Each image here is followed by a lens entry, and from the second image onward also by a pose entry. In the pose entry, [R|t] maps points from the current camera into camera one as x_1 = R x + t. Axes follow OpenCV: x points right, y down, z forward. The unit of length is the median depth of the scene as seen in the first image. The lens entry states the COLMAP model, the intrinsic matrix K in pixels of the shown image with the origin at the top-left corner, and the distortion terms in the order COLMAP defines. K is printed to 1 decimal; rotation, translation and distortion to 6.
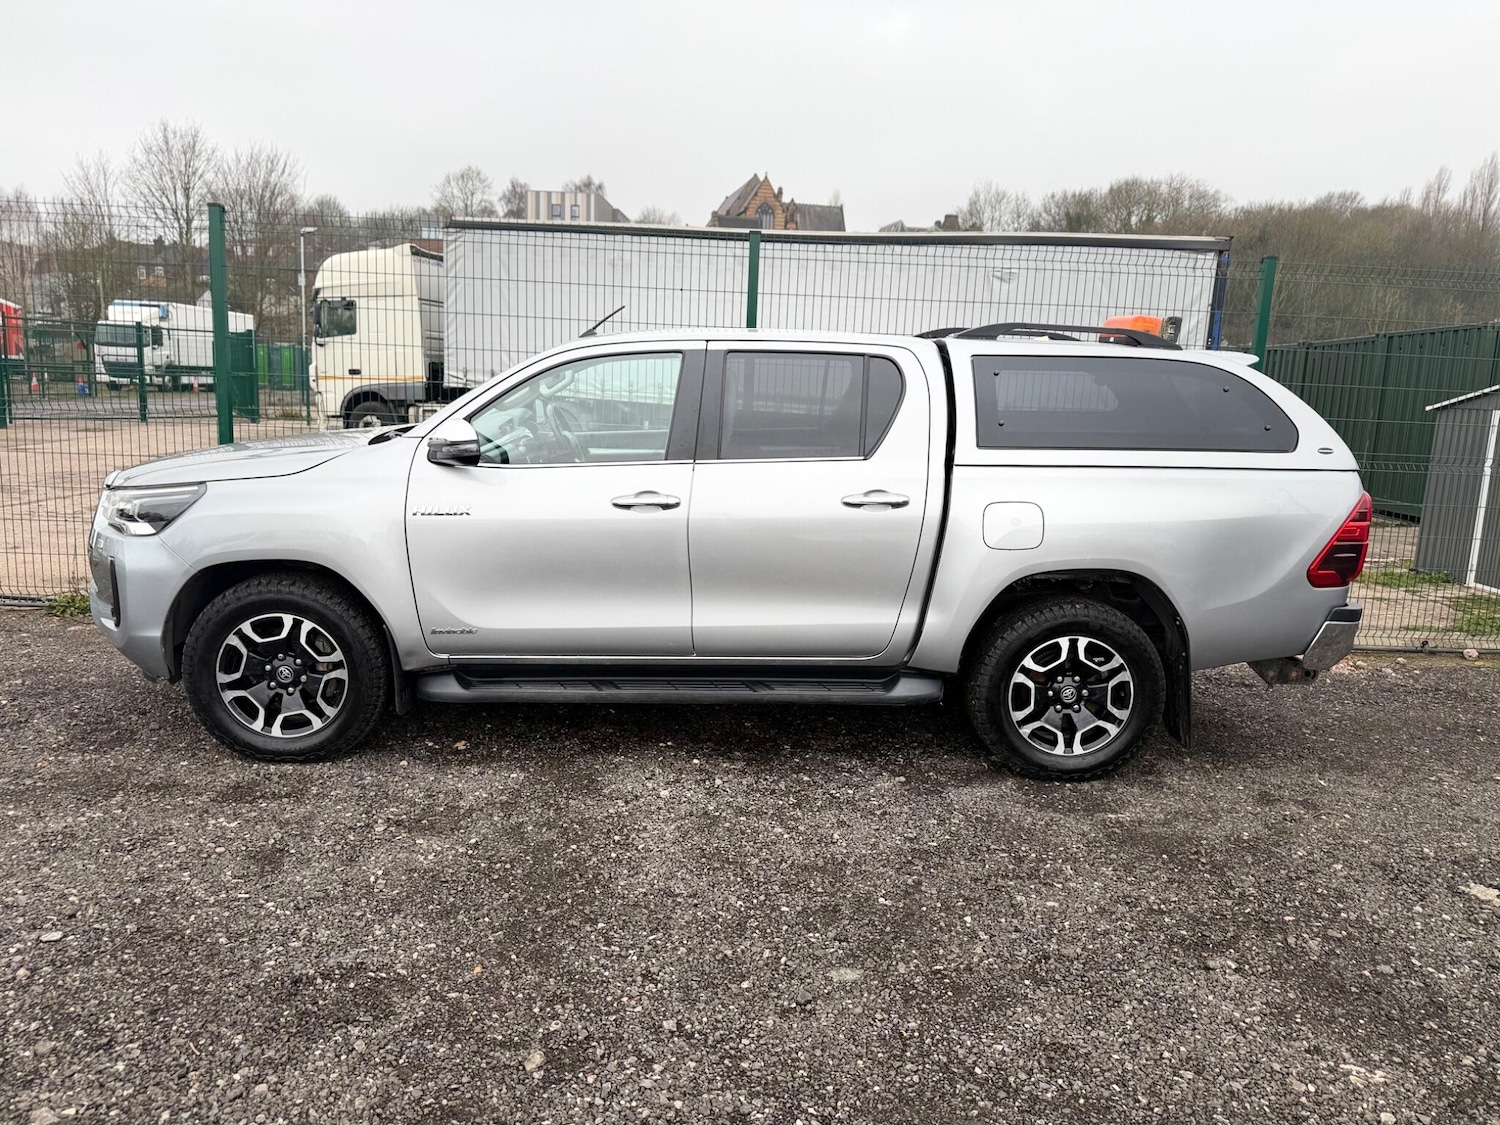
lens RADIAL K [[1056.6, 0, 752.6], [0, 1056.6, 562.0], [0, 0, 1]] dist [0.022496, -0.026085]
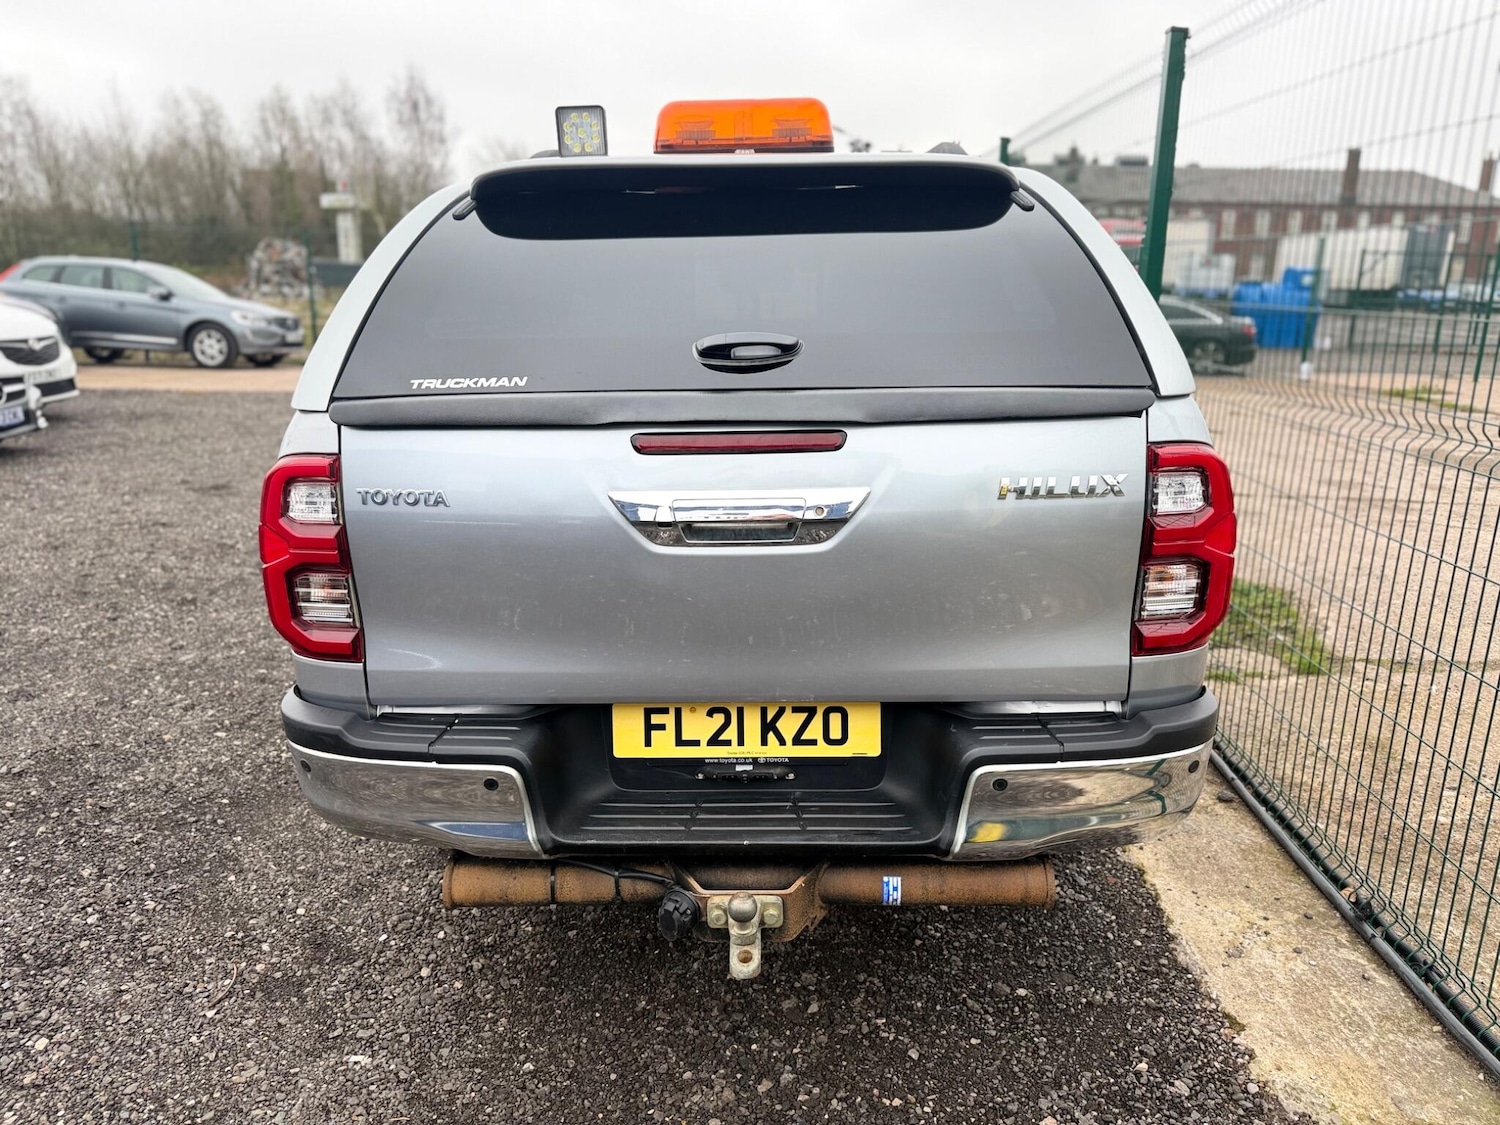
lens RADIAL K [[1062.1, 0, 750.0], [0, 1062.1, 562.5], [0, 0, 1]] dist [0.039196, -0.052642]
pose [[-0.072002, 0.216466, -0.973631, 1.082736], [-0.183759, 0.956576, 0.226264, -0.171553], [0.980331, 0.195205, -0.029098, 1.309093]]
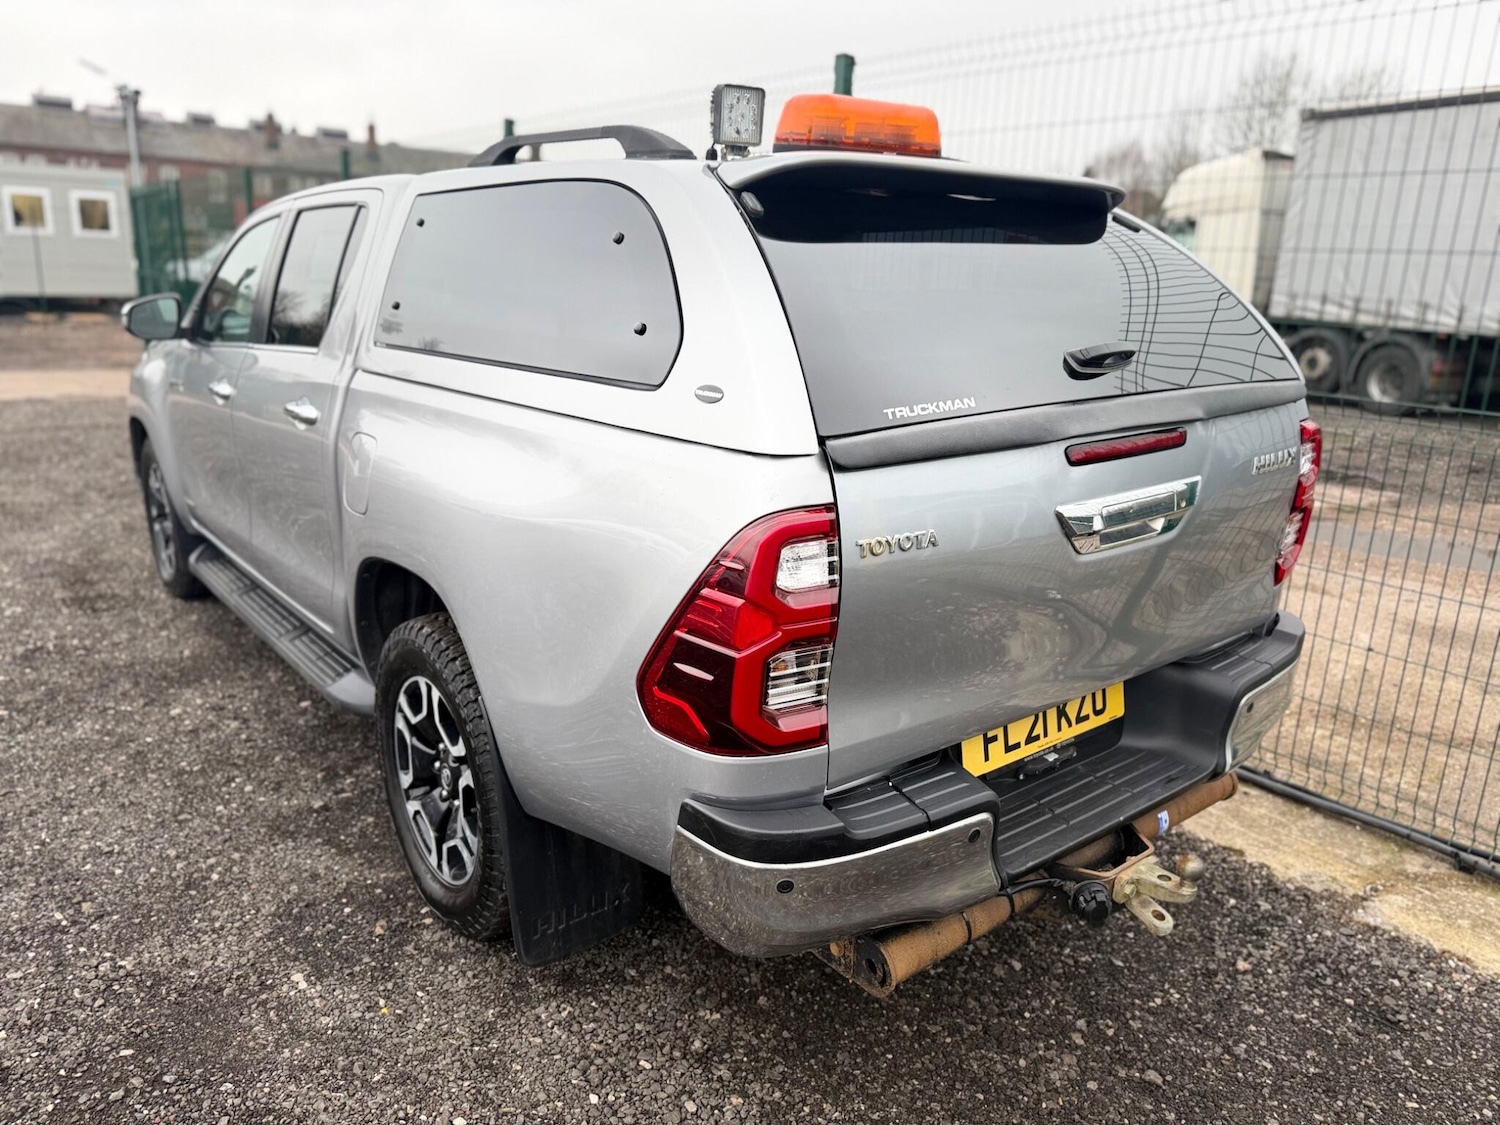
lens RADIAL K [[1073.9, 0, 745.2], [0, 1073.9, 565.7], [0, 0, 1]] dist [-0.000512, -0.005544]
pose [[0.580995, 0.196504, -0.789830, 0.921705], [-0.152400, 0.979519, 0.131592, -0.101329], [0.799511, 0.043915, 0.599043, 0.844619]]
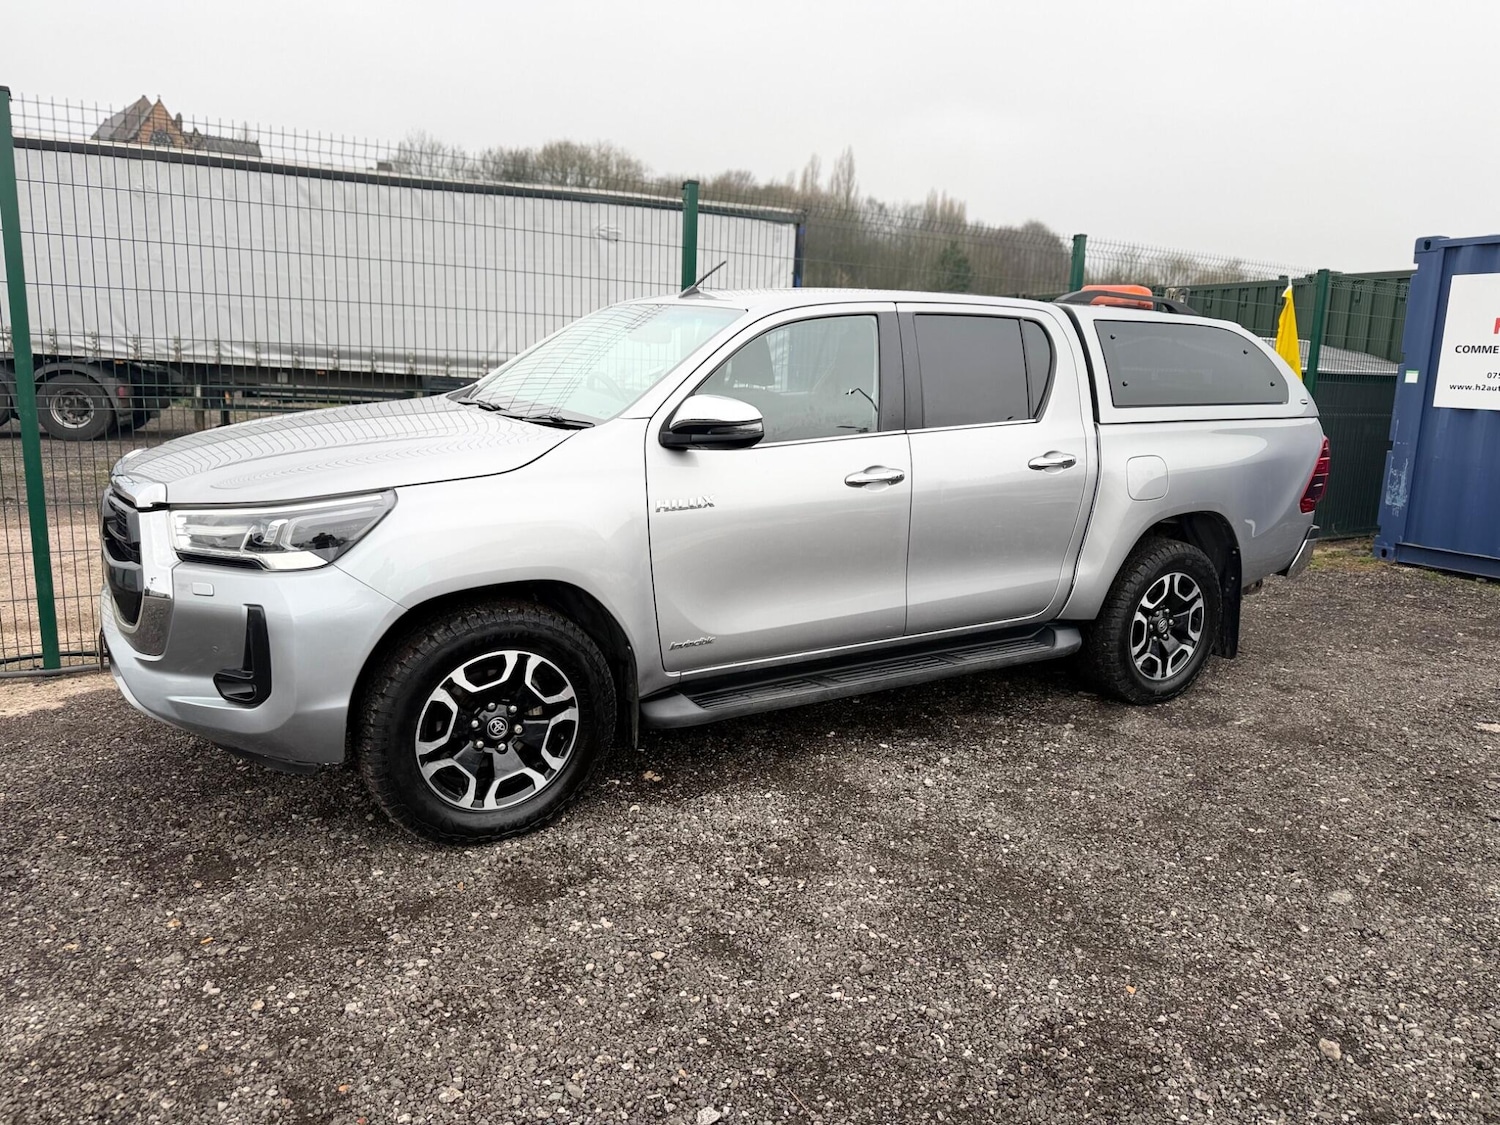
lens RADIAL K [[1056.6, 0, 752.6], [0, 1056.6, 562.0], [0, 0, 1]] dist [0.022496, -0.026085]
pose [[0.873000, -0.100115, 0.477335, -0.668237], [0.081746, 0.994896, 0.059163, -0.047846], [-0.480822, -0.012629, 0.876727, 0.245478]]
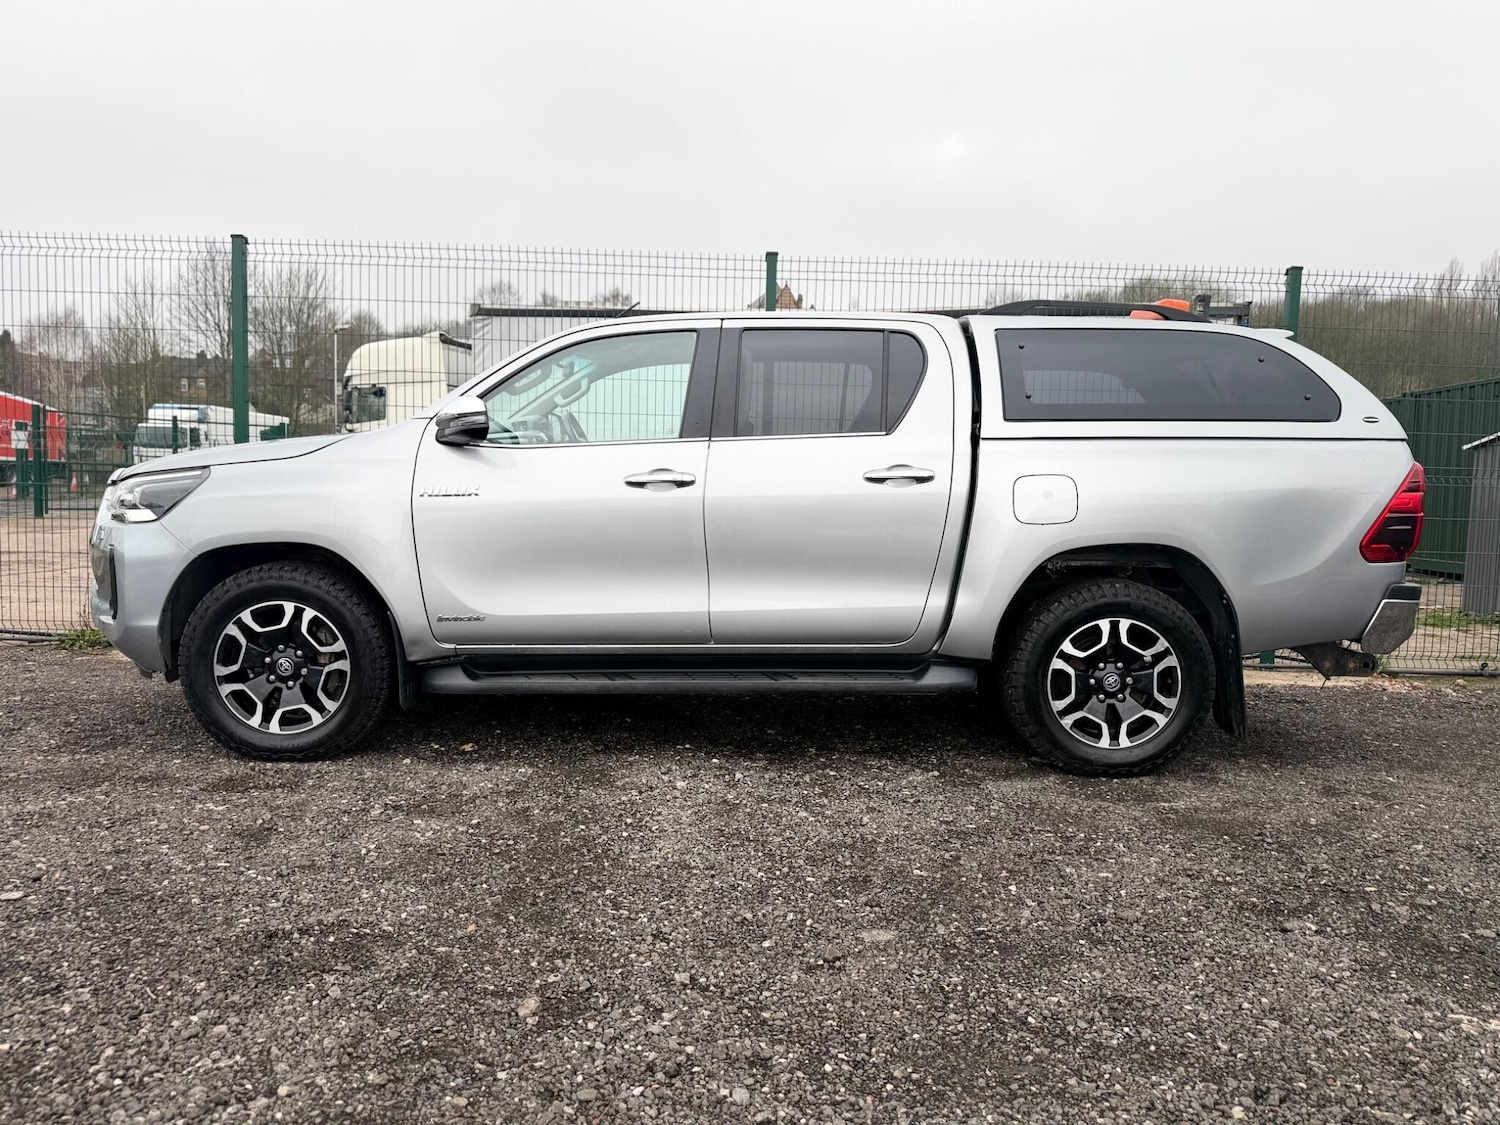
lens RADIAL K [[1056.6, 0, 752.6], [0, 1056.6, 562.0], [0, 0, 1]] dist [0.022496, -0.026085]
pose [[0.999596, -0.015503, -0.023802, 0.005317], [0.013202, 0.995490, -0.093946, 0.113014], [0.025151, 0.093594, 0.995293, 0.052419]]
